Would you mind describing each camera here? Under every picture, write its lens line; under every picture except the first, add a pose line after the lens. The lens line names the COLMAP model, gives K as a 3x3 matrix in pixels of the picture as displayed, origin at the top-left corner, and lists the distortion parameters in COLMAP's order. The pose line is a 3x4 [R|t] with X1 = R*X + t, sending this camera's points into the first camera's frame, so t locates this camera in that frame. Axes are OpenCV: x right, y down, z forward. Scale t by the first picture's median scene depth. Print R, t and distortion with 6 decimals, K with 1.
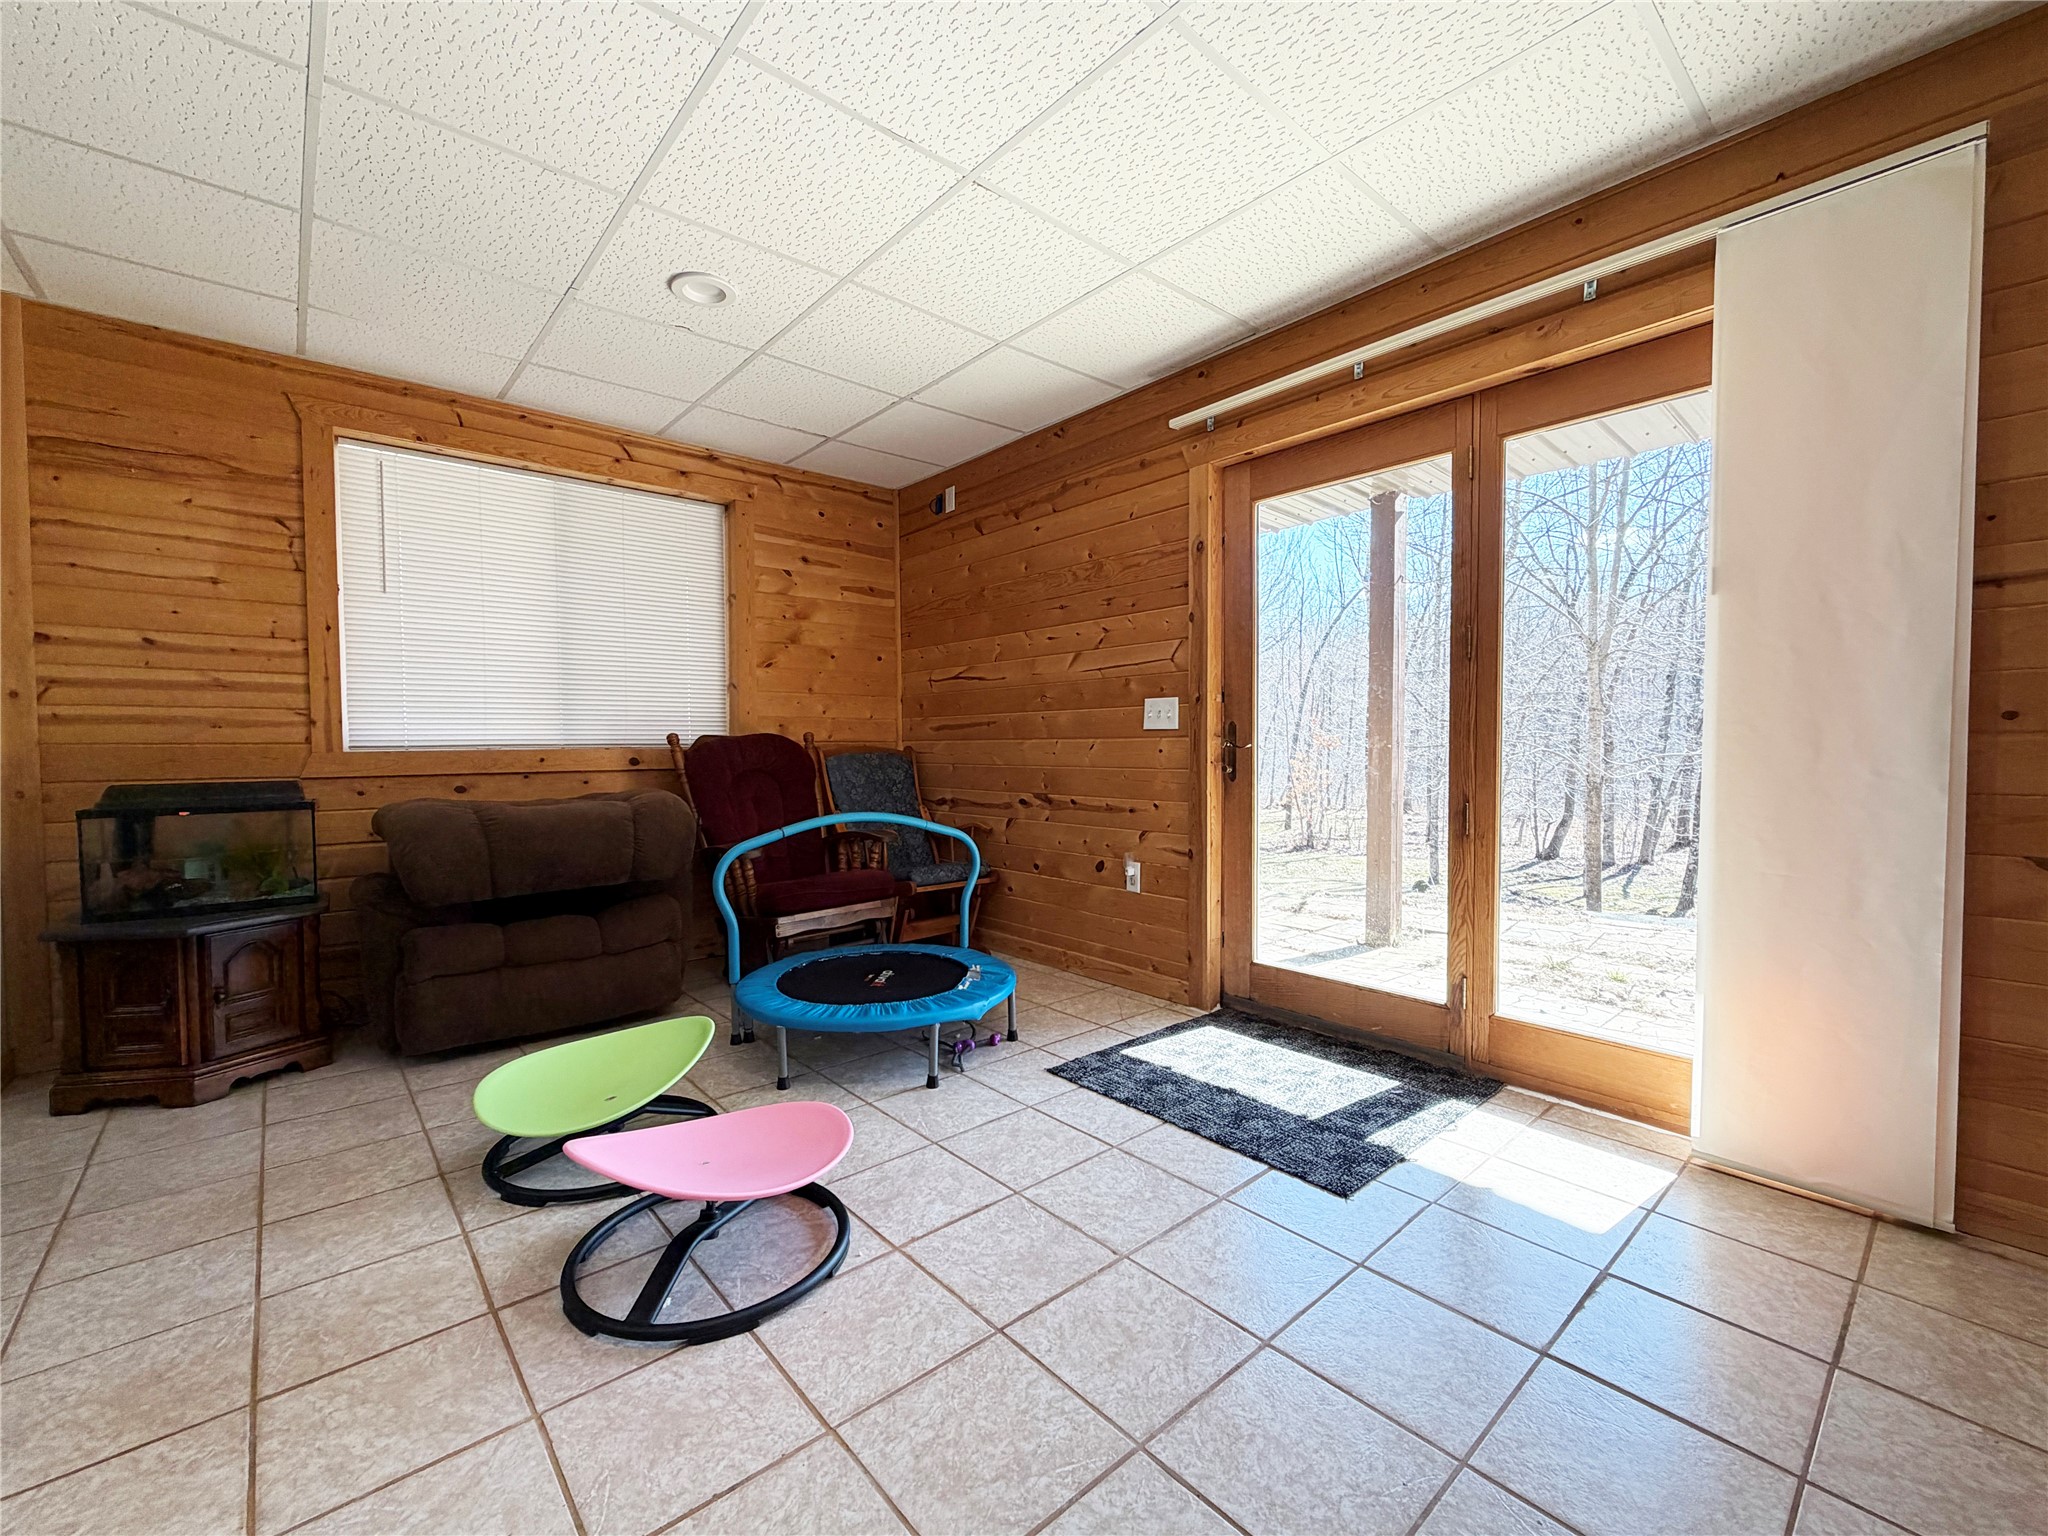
lens RADIAL K [[846.4, 0, 1029.3], [0, 846.4, 774.9], [0, 0, 1]] dist [0.000022, 0.000448]
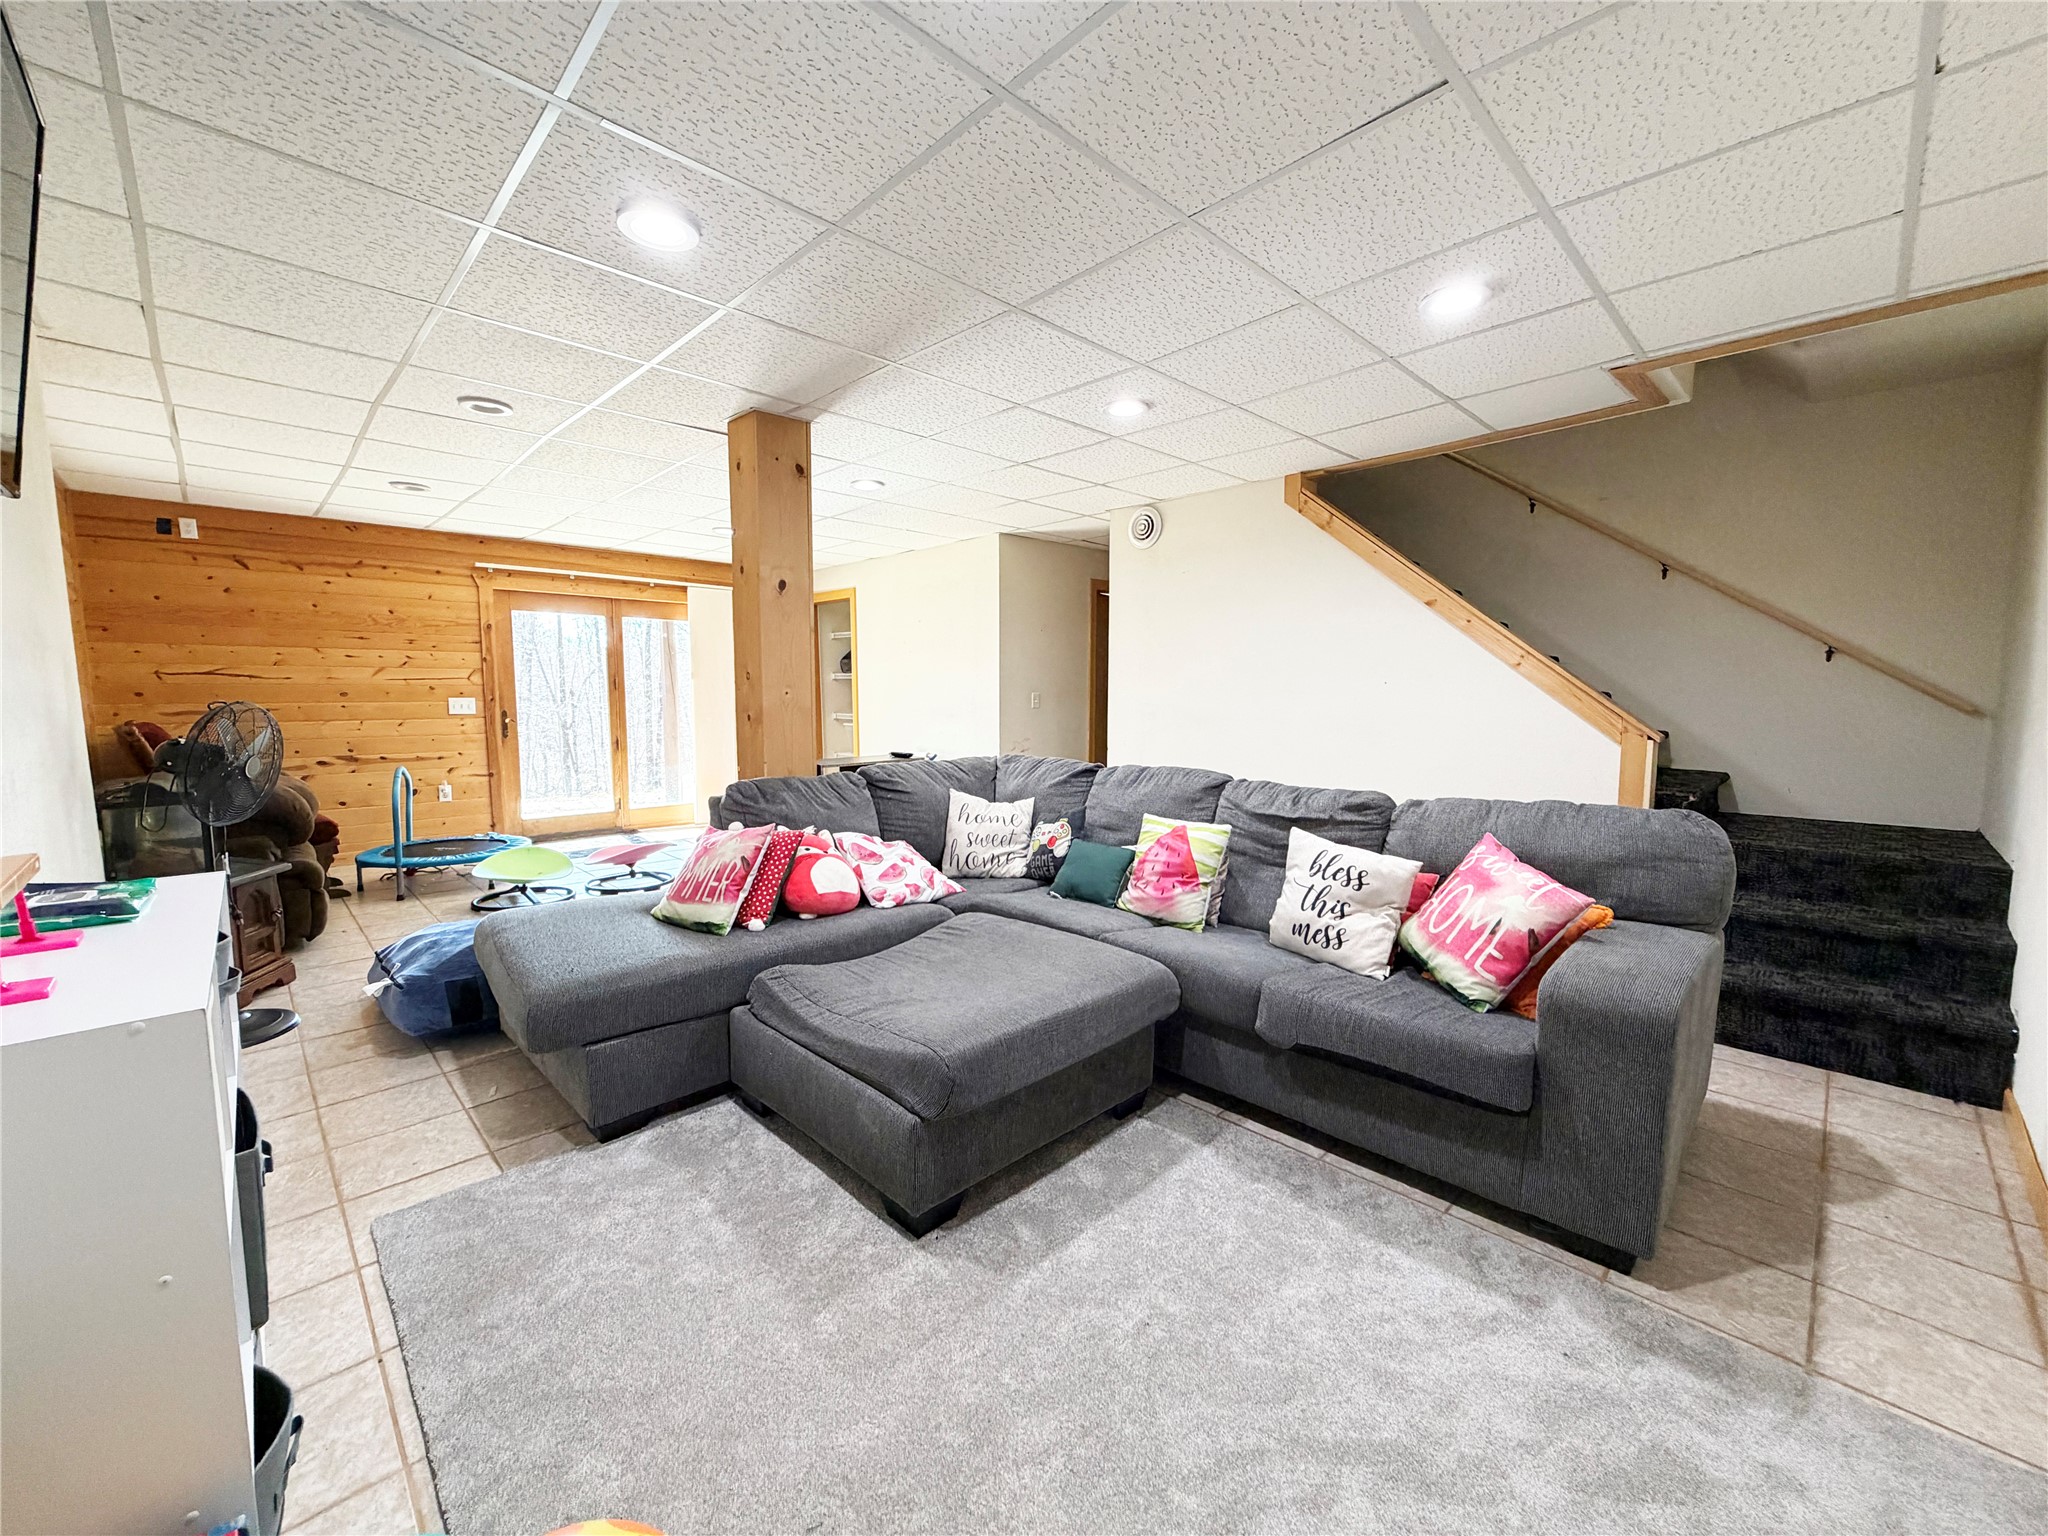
lens RADIAL K [[810.7, 0, 1020.0], [0, 810.7, 770.5], [0, 0, 1]] dist [0.000169, 0.000024]
pose [[-0.053090, -0.094117, 0.994145, -1.873256], [0.034262, 0.994791, 0.096008, -0.062641], [-0.998002, 0.039159, -0.049589, -0.191573]]
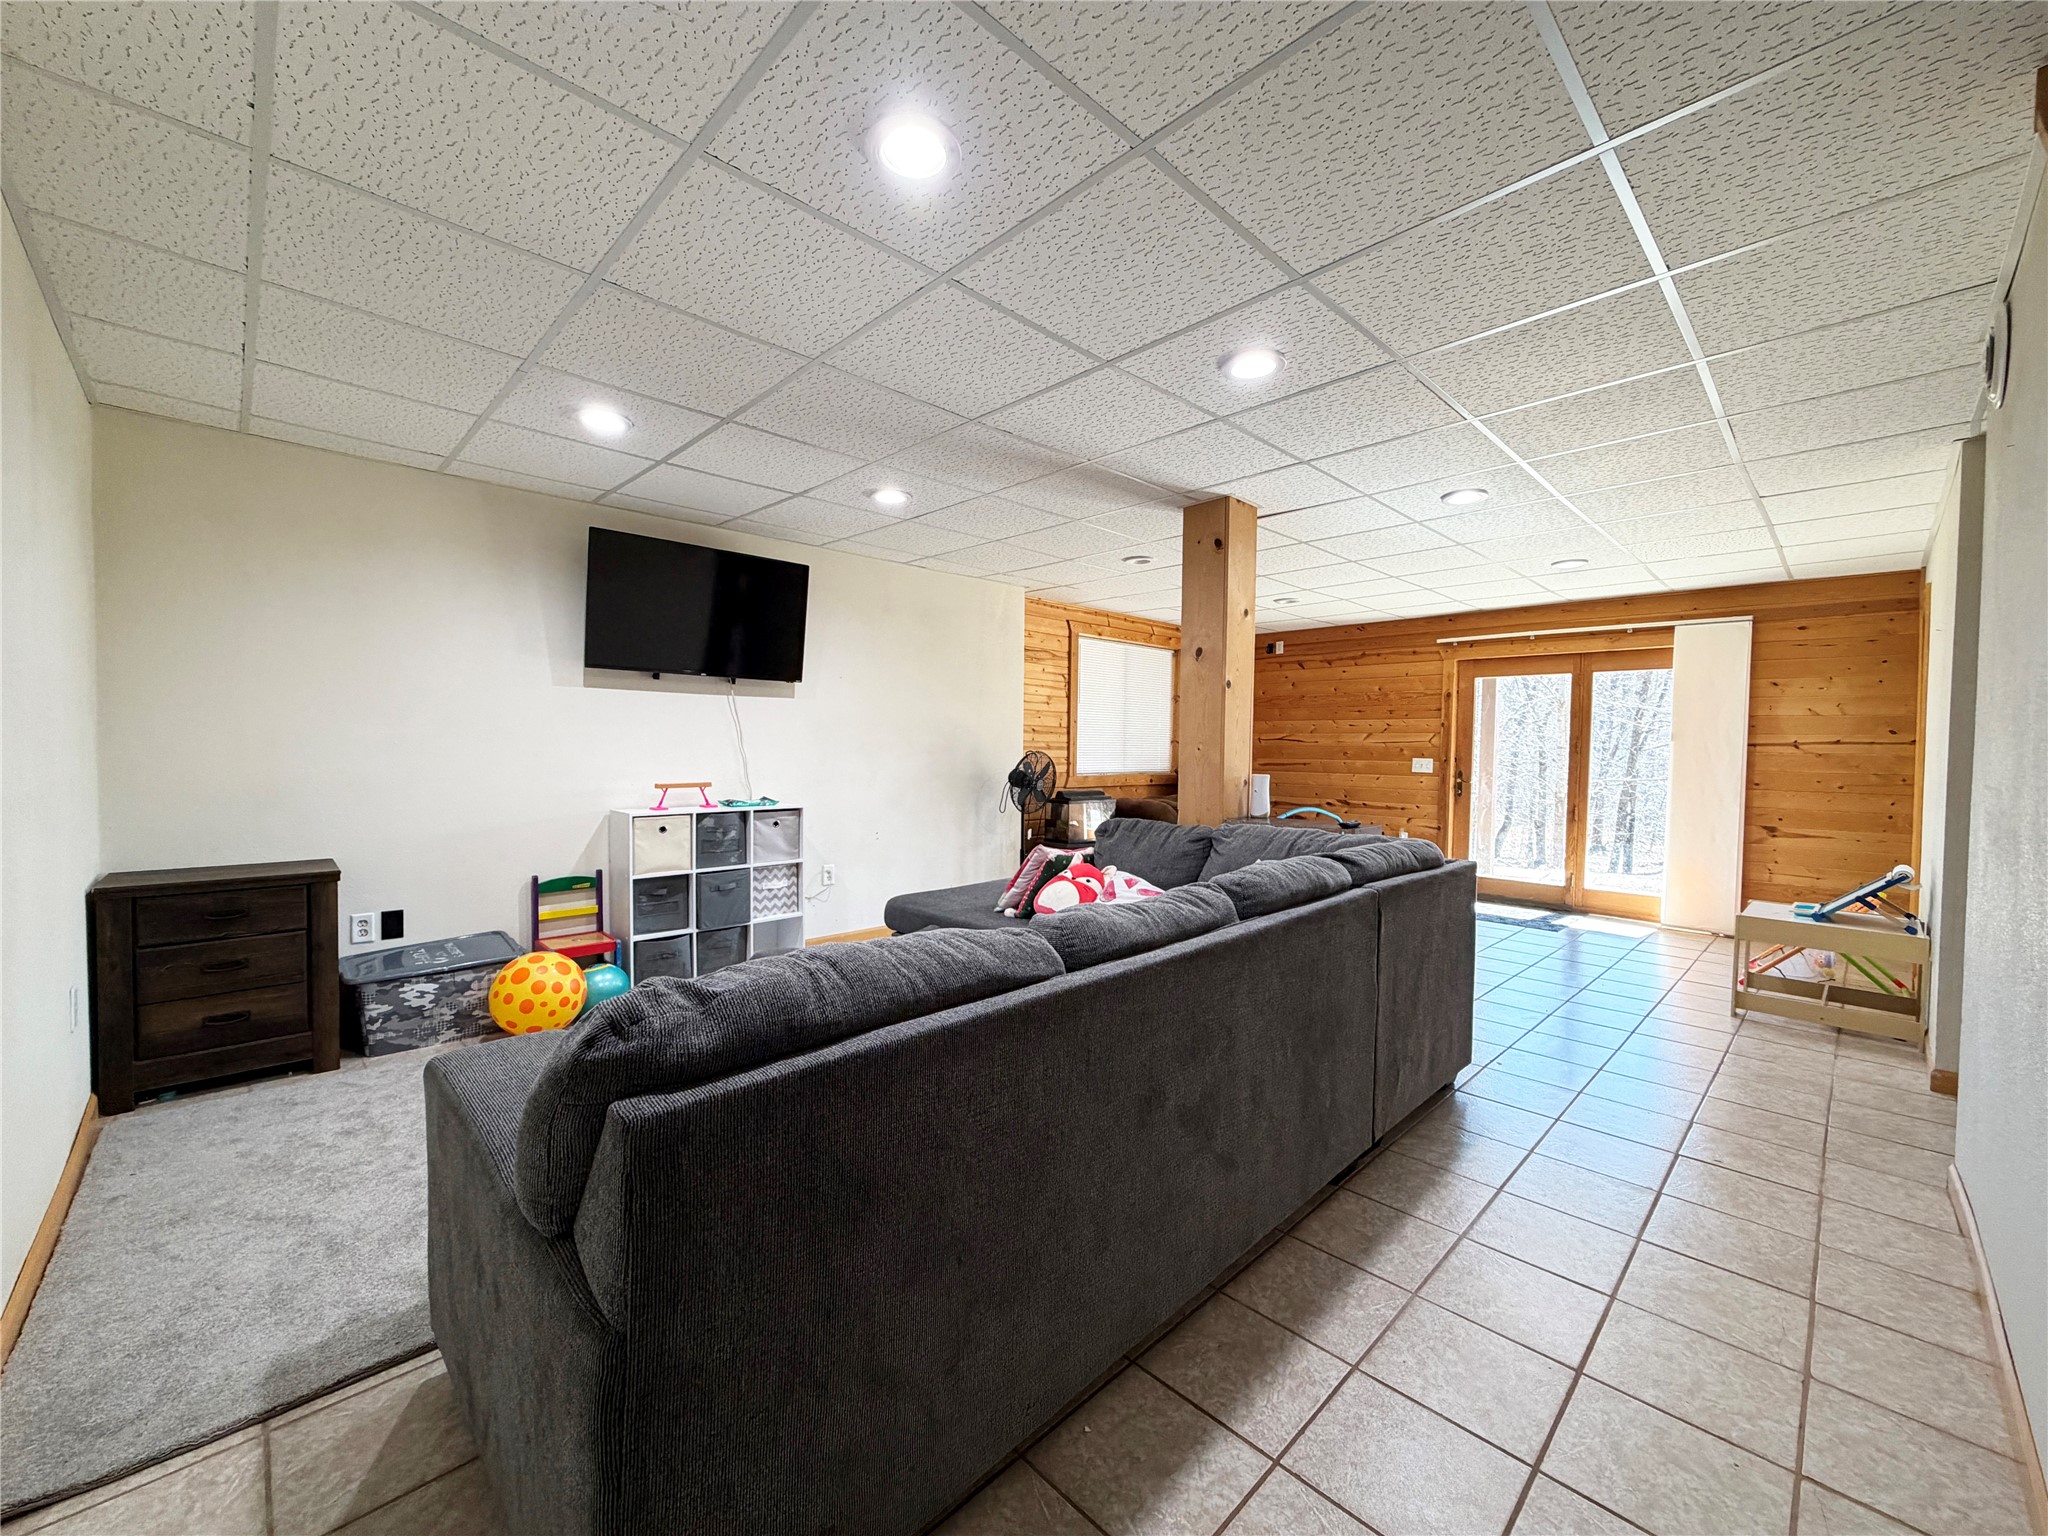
lens RADIAL K [[810.7, 0, 1020.0], [0, 810.7, 770.5], [0, 0, 1]] dist [0.000169, 0.000024]
pose [[0.998851, 0.018351, 0.044272, -1.051084], [-0.018115, 0.999820, -0.005707, -0.028835], [-0.044369, 0.004899, 0.999003, -1.146035]]
